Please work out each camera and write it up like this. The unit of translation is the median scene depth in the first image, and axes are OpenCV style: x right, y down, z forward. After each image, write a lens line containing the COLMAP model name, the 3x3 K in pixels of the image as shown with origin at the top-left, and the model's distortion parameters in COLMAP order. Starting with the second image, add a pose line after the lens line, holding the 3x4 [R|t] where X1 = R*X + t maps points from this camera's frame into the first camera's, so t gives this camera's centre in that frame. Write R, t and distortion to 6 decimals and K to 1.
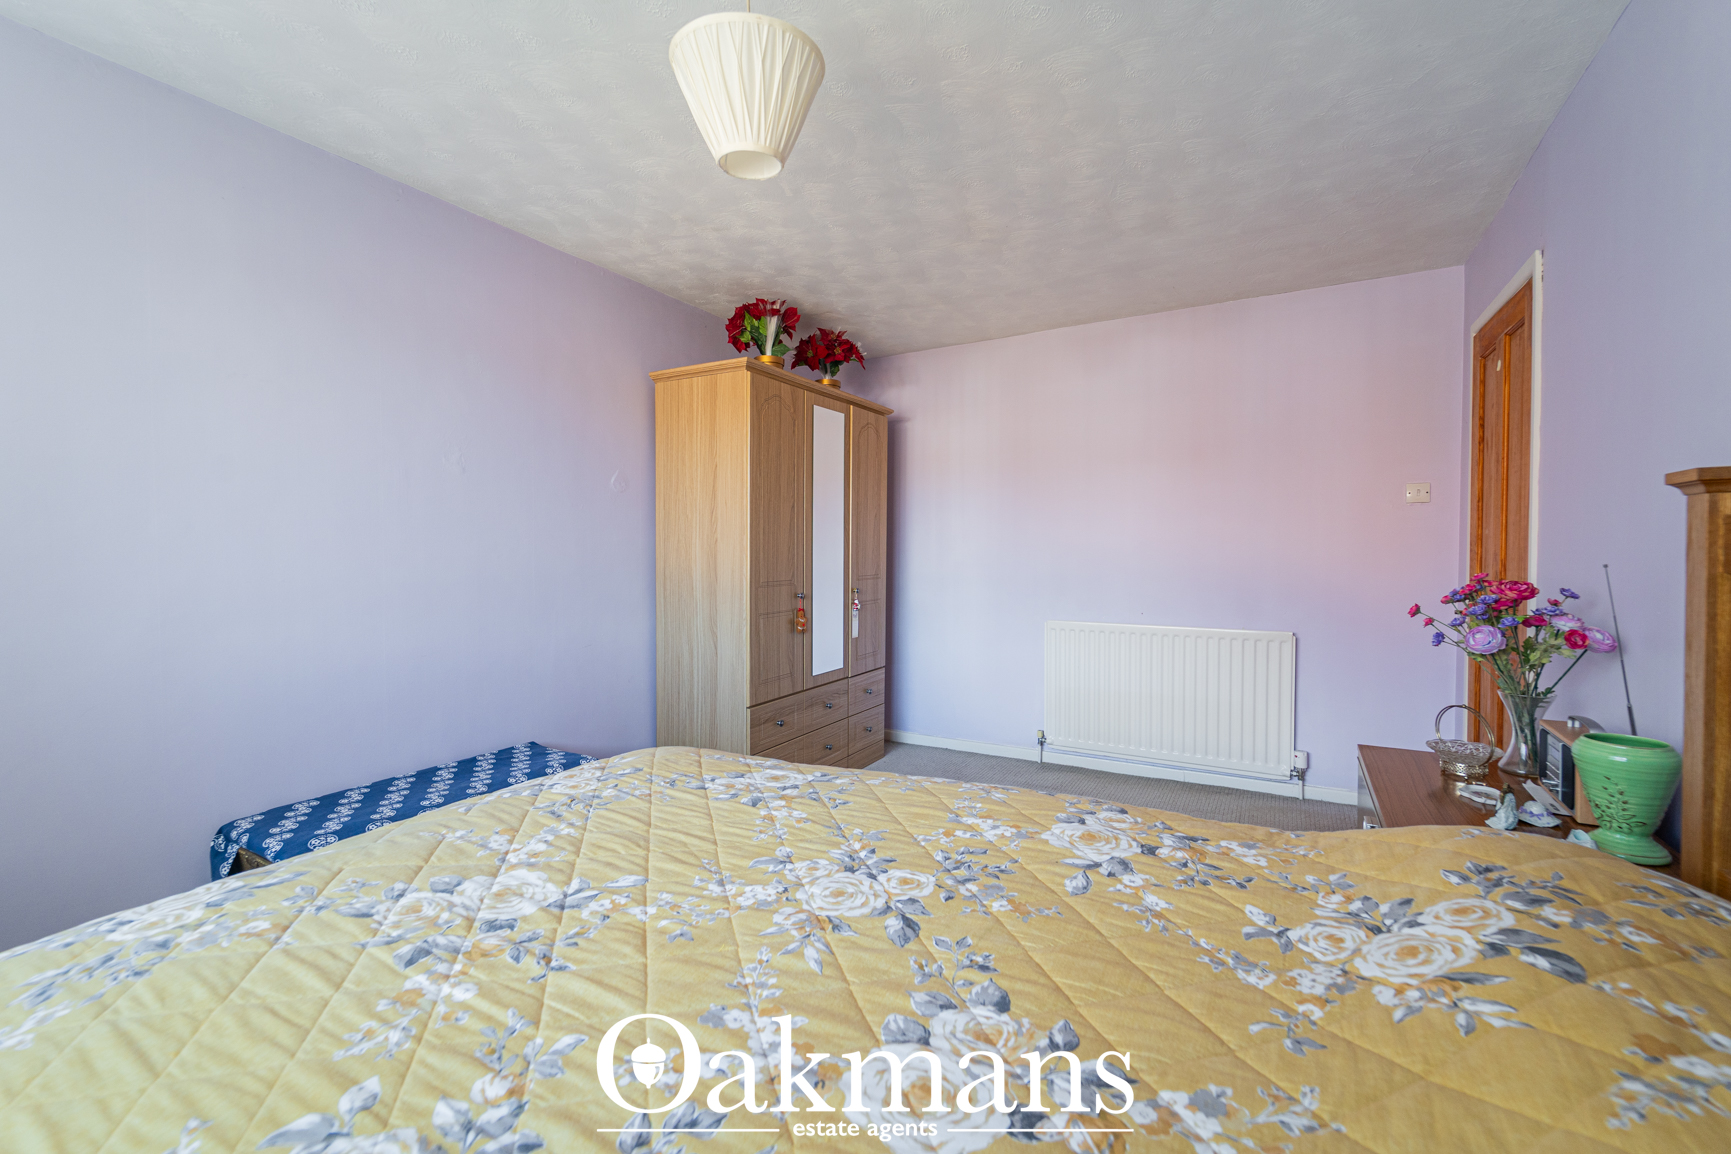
lens RADIAL K [[727.8, 0, 860.8], [0, 727.8, 563.4], [0, 0, 1]] dist [0.001882, -0.002077]
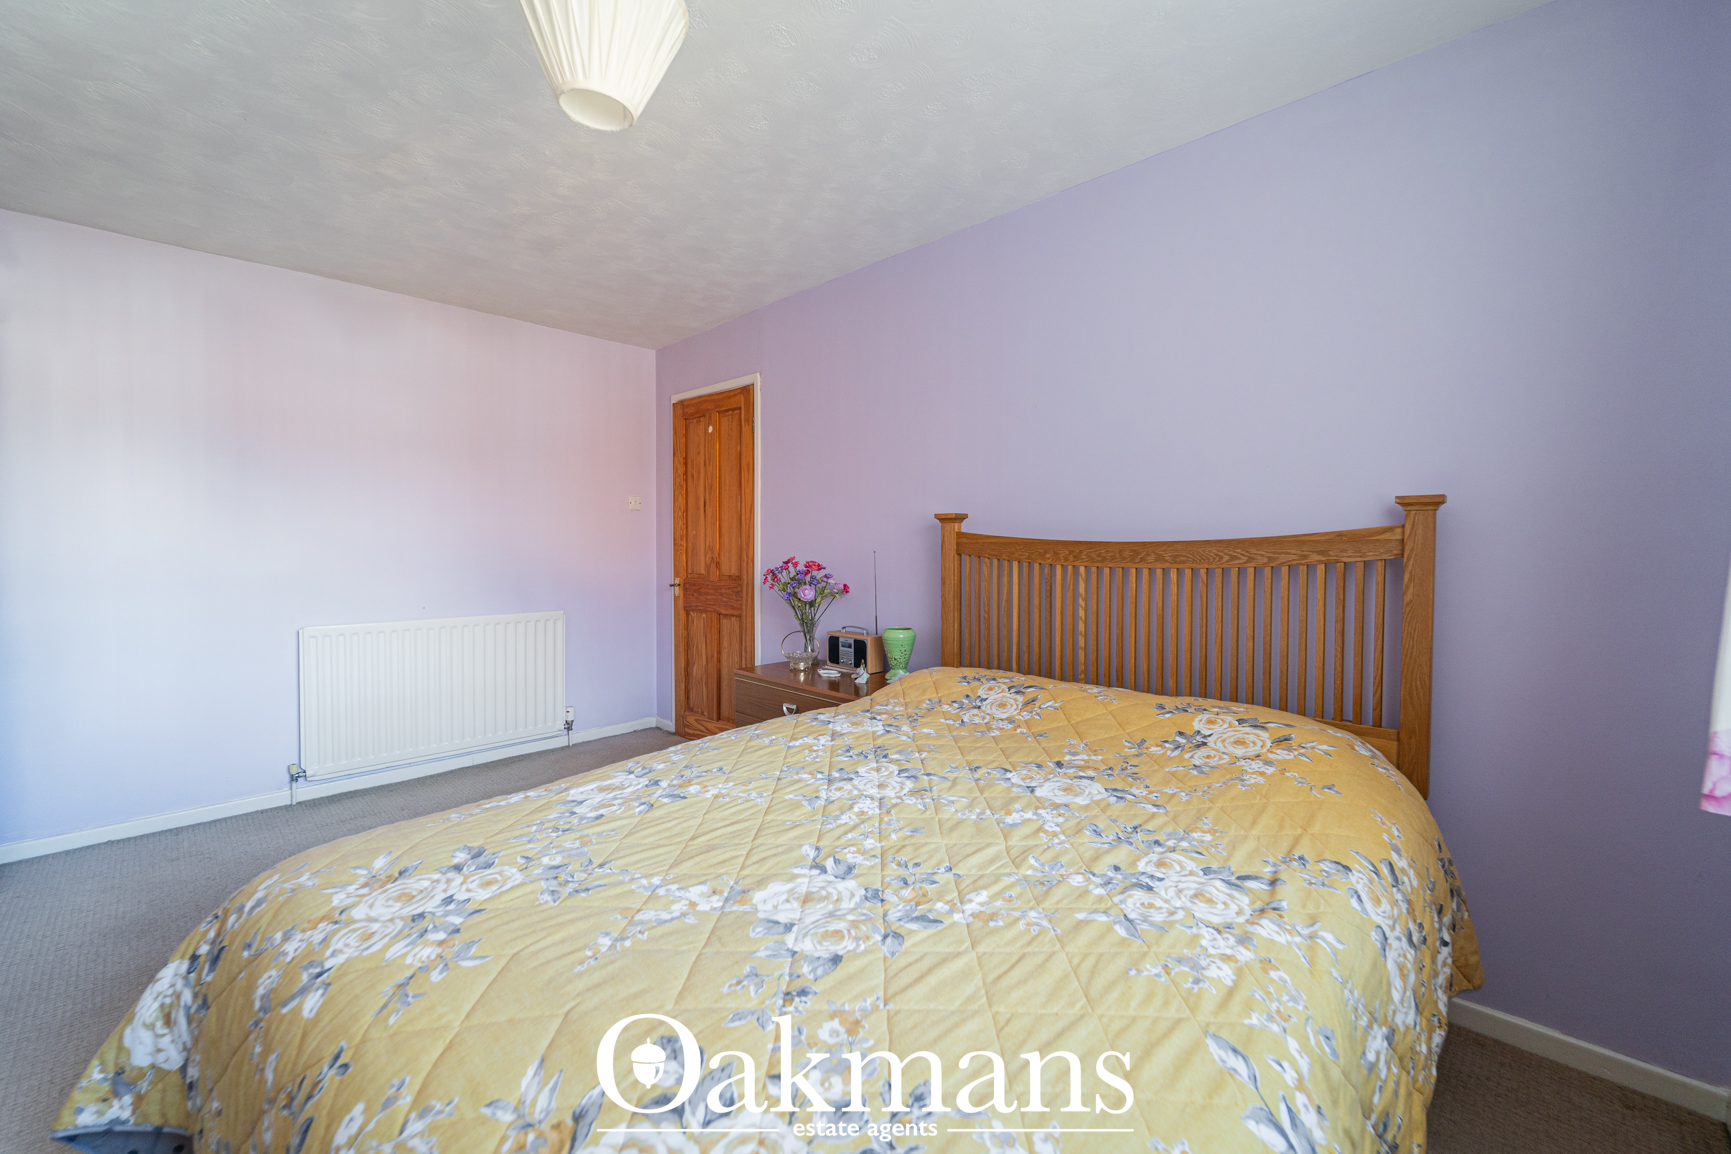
lens RADIAL K [[727.8, 0, 860.8], [0, 727.8, 563.4], [0, 0, 1]] dist [0.001882, -0.002077]
pose [[0.226031, -0.022315, 0.973864, -1.153804], [0.013061, 0.999717, 0.019876, -0.005922], [-0.974032, 0.008227, 0.226259, 0.586166]]
